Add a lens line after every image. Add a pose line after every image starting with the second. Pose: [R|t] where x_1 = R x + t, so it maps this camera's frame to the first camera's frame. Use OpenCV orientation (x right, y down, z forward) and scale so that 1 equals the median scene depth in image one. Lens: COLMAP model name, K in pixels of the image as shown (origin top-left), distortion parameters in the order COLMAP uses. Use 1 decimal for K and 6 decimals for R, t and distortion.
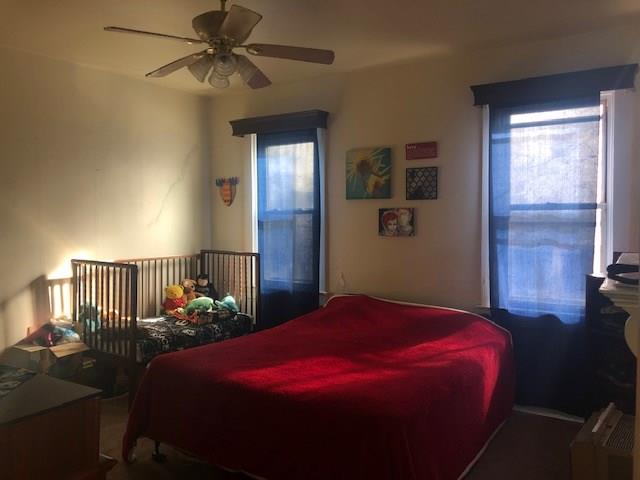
lens RADIAL K [[521.5, 0, 320.4], [0, 521.5, 239.0], [0, 0, 1]] dist [-0.010503, 0.005912]
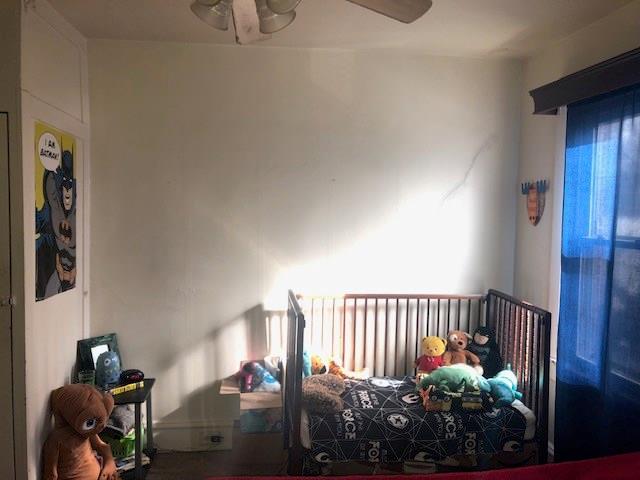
lens RADIAL K [[521.5, 0, 319.3], [0, 521.5, 238.1], [0, 0, 1]] dist [-0.010503, 0.005912]
pose [[0.637982, 0.058437, -0.767831, 0.153401], [-0.048051, 0.998194, 0.036044, -0.062145], [0.768551, 0.013899, 0.639638, 0.413734]]
